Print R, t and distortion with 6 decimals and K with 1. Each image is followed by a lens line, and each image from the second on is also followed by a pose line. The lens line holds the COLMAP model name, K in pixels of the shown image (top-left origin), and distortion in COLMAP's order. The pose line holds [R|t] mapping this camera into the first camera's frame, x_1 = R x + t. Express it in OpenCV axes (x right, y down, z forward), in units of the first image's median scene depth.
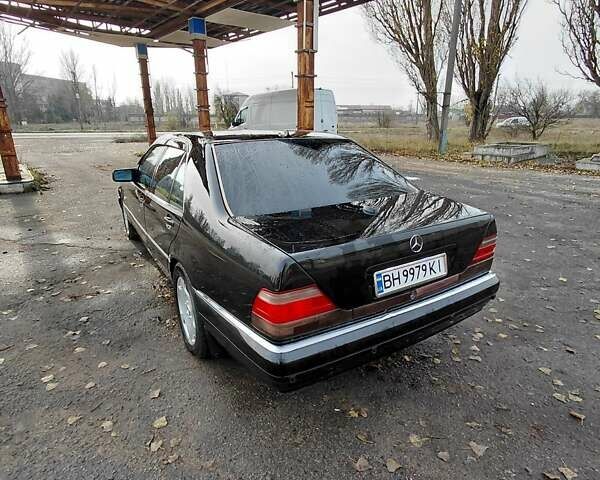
lens RADIAL K [[436.3, 0, 304.9], [0, 436.3, 237.5], [0, 0, 1]] dist [0.020007, -0.004008]
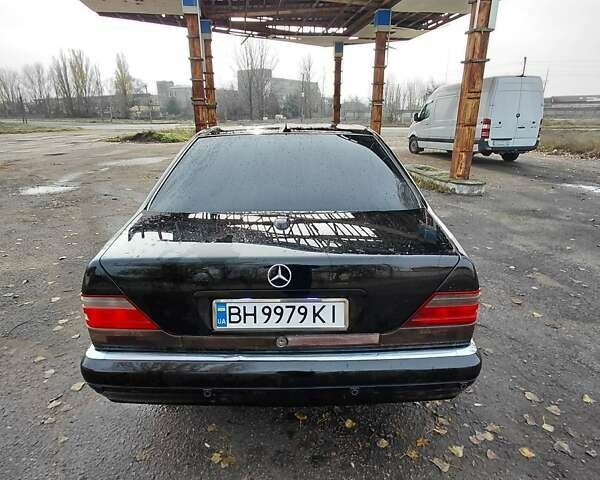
lens RADIAL K [[423.0, 0, 293.7], [0, 423.0, 236.7], [0, 0, 1]] dist [0.028207, 0.000566]
pose [[0.817453, 0.159355, -0.553514, 0.441827], [-0.151380, 0.986624, 0.060482, -0.066531], [0.555748, 0.034350, 0.830641, 0.268841]]
